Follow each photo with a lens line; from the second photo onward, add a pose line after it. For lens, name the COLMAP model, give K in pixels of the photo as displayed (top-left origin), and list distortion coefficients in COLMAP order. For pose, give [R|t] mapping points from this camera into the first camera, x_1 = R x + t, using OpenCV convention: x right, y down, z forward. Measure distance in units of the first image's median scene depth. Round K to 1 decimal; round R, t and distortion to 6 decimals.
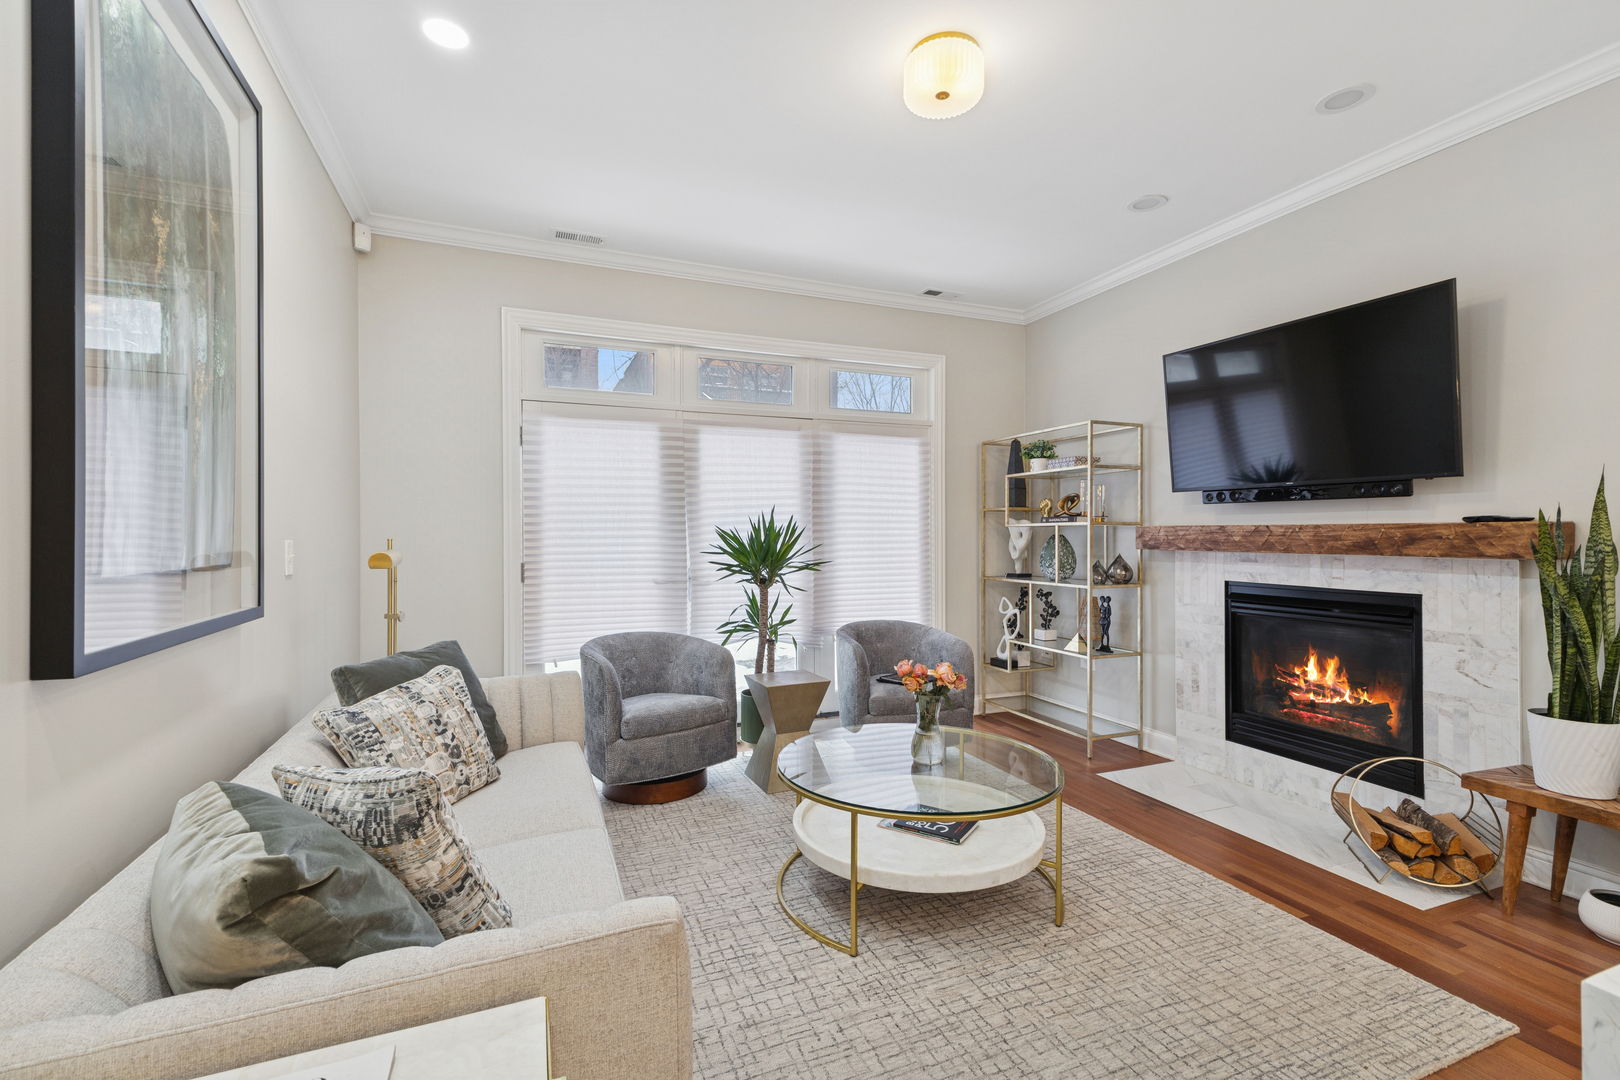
lens RADIAL K [[716.2, 0, 819.4], [0, 716.2, 538.9], [0, 0, 1]] dist [0.004488, -0.000051]
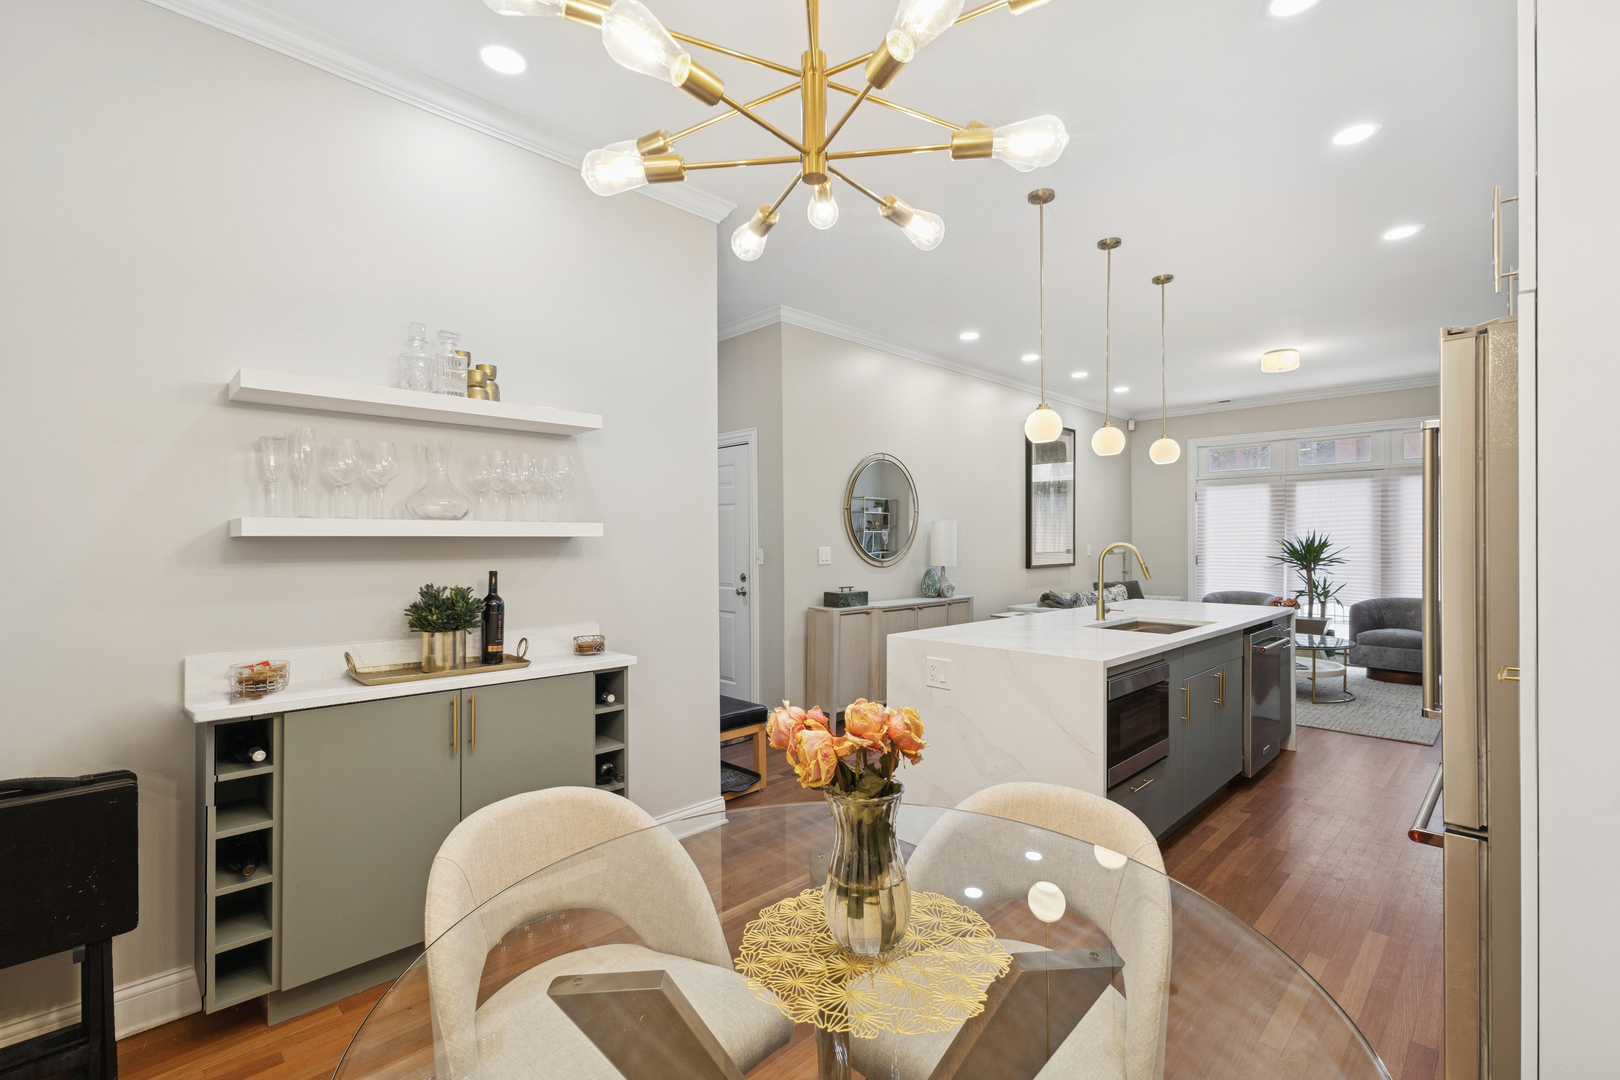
lens RADIAL K [[716.2, 0, 807.5], [0, 716.2, 542.7], [0, 0, 1]] dist [0.004488, -0.000051]
pose [[0.366558, 0.000460, -0.930395, 1.010145], [0.000329, 1.000000, 0.000624, -0.007137], [0.930395, -0.000535, 0.366557, -0.766378]]
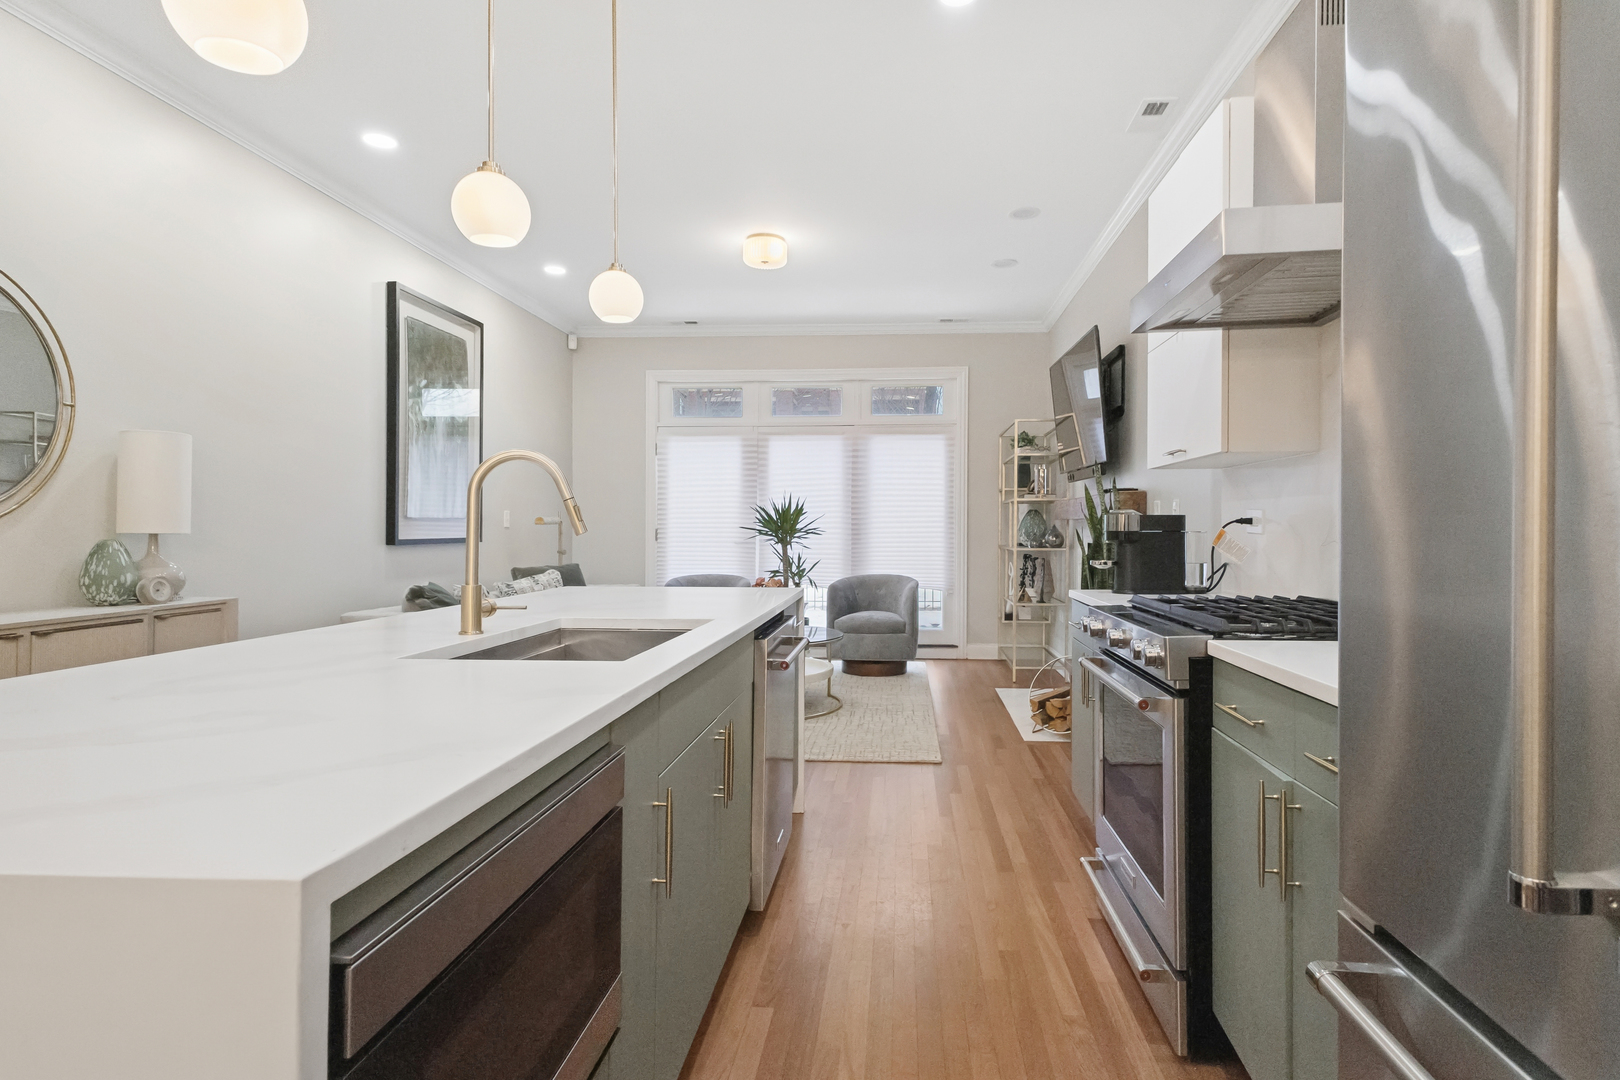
lens RADIAL K [[848.2, 0, 854.0], [0, 848.2, 521.2], [0, 0, 1]] dist [0.019462, 0.000865]
pose [[0.895638, -0.003175, -0.444773, 0.710708], [-0.002708, 0.999917, -0.012590, 0.033313], [0.444776, 0.012481, 0.895555, -0.432449]]
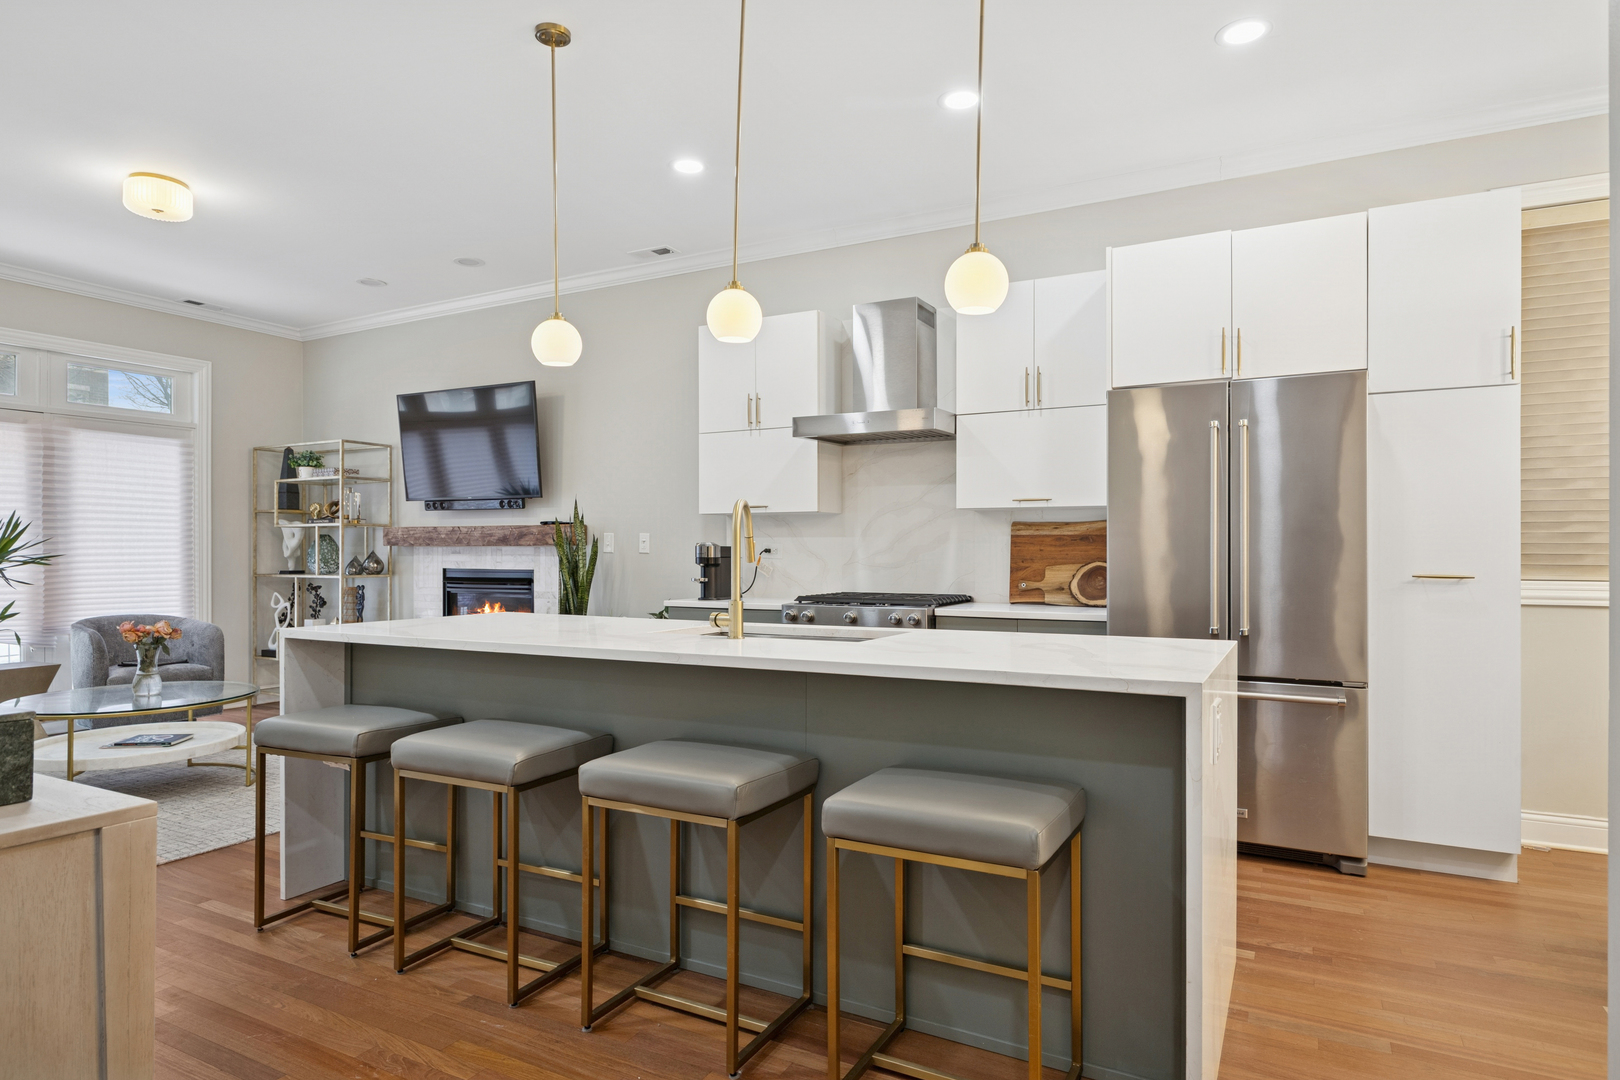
lens RADIAL K [[915.5, 0, 812.6], [0, 915.5, 546.8], [0, 0, 1]] dist [0.003903, -0.000261]
pose [[0.780964, 0.002789, 0.624570, 0.028876], [0.003237, 0.999959, -0.008513, 0.029059], [-0.624568, 0.008670, 0.780923, -0.636232]]
